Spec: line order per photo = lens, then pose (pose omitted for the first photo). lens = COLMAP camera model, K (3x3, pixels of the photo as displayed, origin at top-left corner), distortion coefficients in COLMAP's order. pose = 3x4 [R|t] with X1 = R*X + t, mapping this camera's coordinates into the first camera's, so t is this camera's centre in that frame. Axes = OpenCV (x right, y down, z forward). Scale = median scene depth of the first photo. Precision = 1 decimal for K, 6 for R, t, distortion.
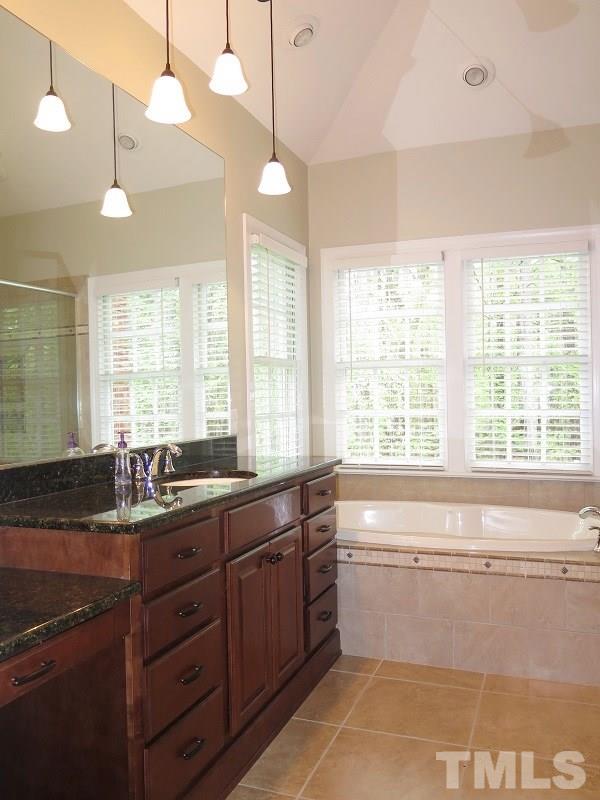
lens RADIAL K [[680.9, 0, 302.0], [0, 680.9, 398.3], [0, 0, 1]] dist [0.007538, 0.002349]
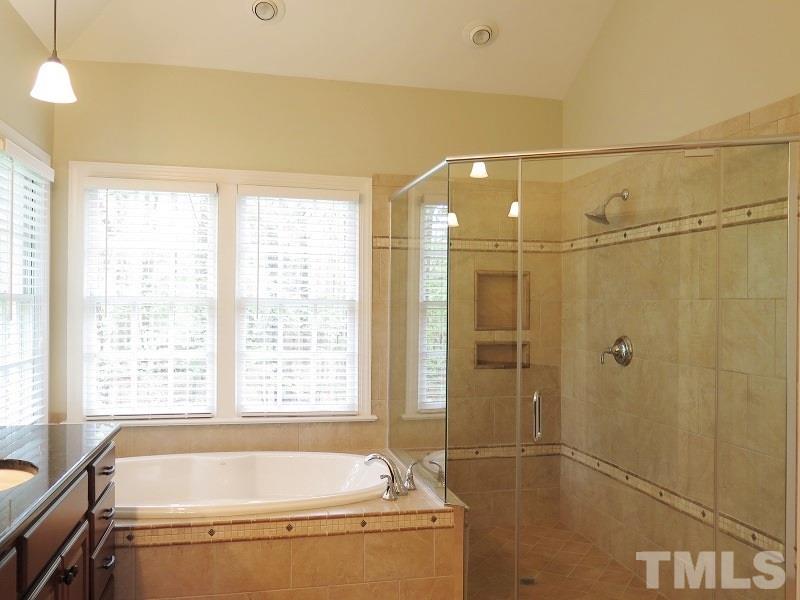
lens RADIAL K [[680.9, 0, 399.1], [0, 680.9, 300.8], [0, 0, 1]] dist [0.007538, 0.002349]
pose [[0.835486, 0.026325, 0.548881, -0.128594], [-0.021553, 0.999653, -0.015138, -0.061784], [-0.549089, 0.000817, 0.835764, 0.109423]]
